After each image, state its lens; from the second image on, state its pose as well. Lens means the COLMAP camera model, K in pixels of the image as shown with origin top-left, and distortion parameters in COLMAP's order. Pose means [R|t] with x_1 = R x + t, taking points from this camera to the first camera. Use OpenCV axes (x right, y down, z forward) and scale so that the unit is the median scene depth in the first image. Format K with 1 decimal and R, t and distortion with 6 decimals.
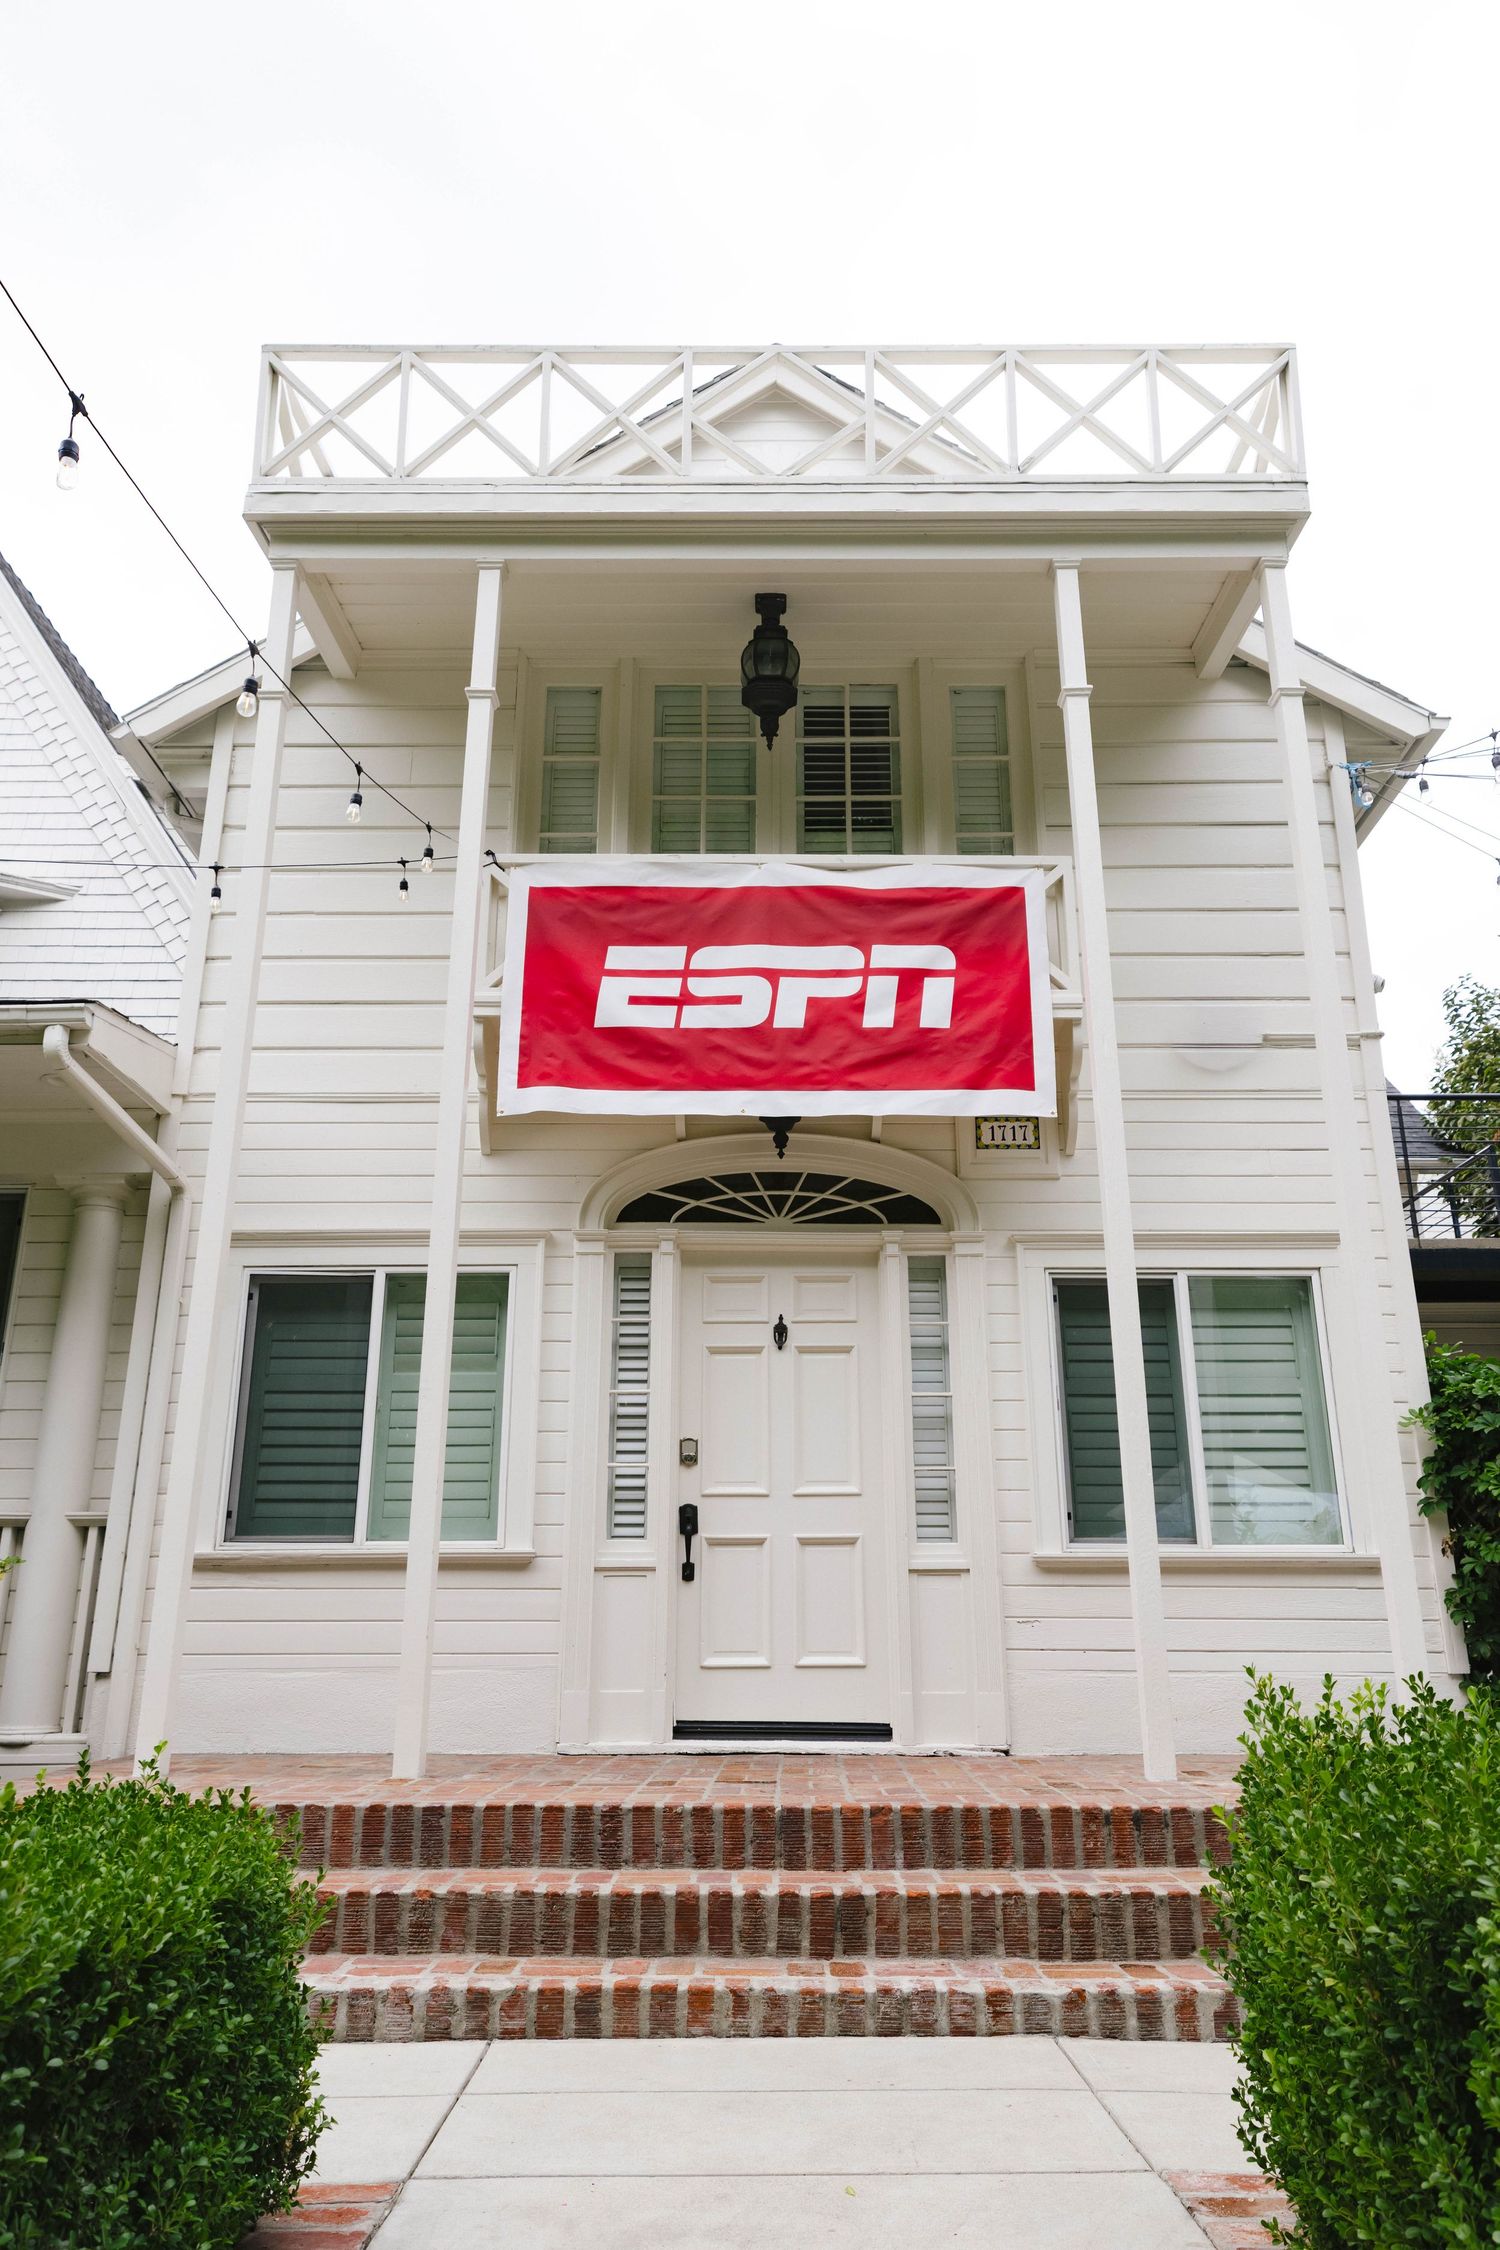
lens RADIAL K [[1365.3, 0, 750.0], [0, 1365.3, 1125.0], [0, 0, 1]] dist [-0.046857, 0.000441]
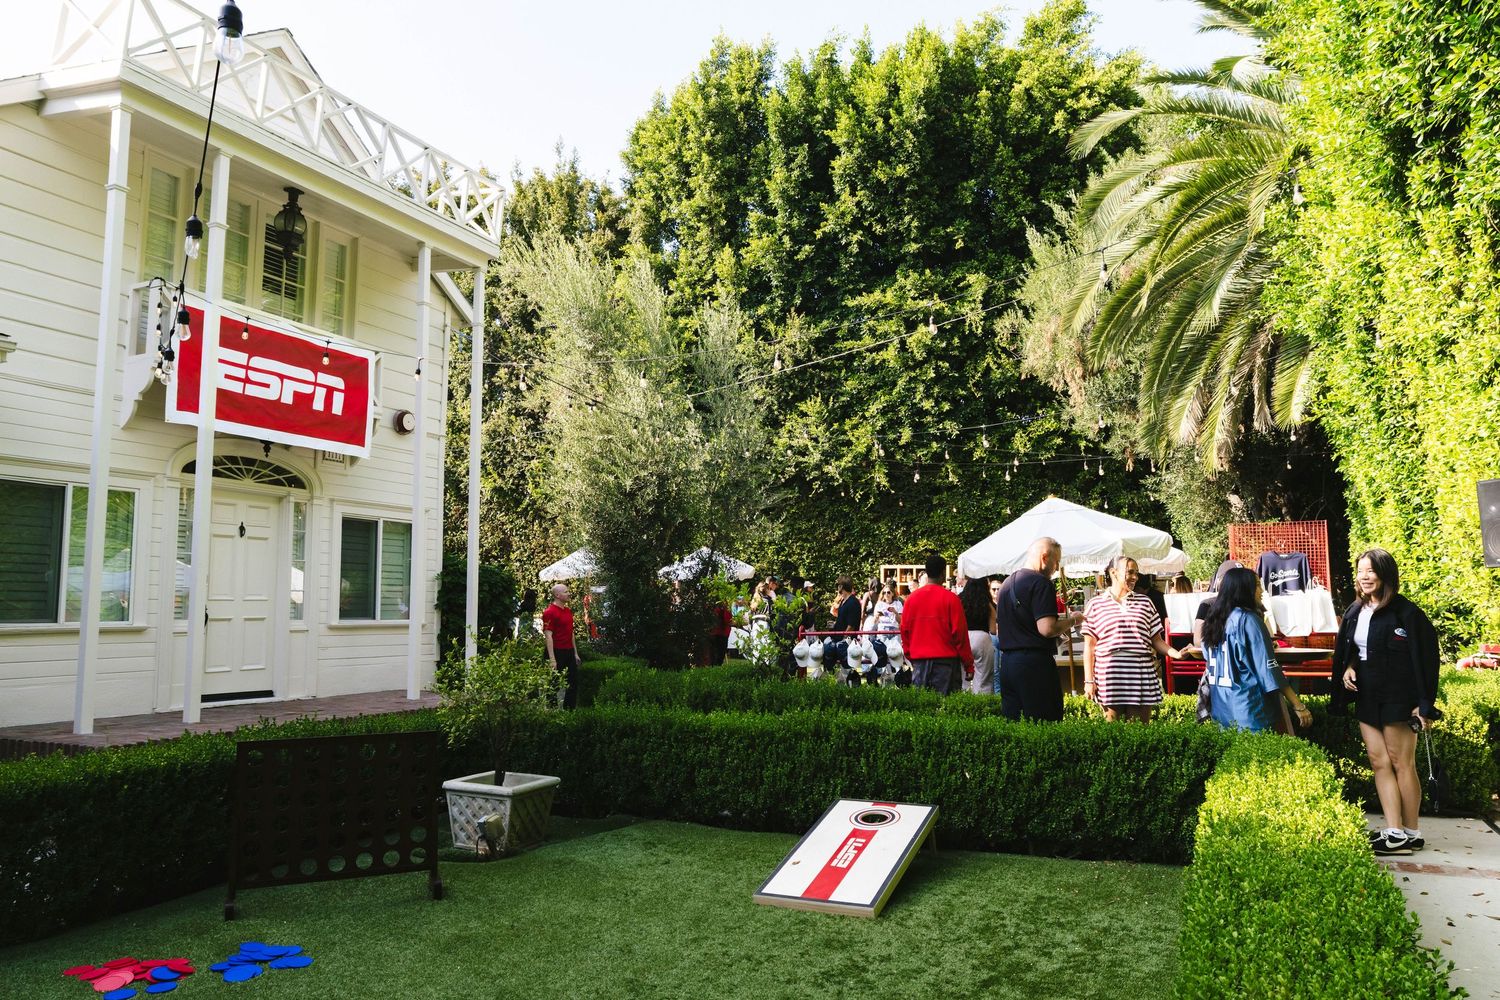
lens RADIAL K [[1051.4, 0, 750.0], [0, 1051.4, 500.0], [0, 0, 1]] dist [-0.001250, -0.001268]
pose [[0.412226, 0.089993, 0.906626, -1.225058], [-0.260586, 0.965184, 0.022679, -0.155396], [-0.873020, -0.245603, 0.421325, -0.459508]]
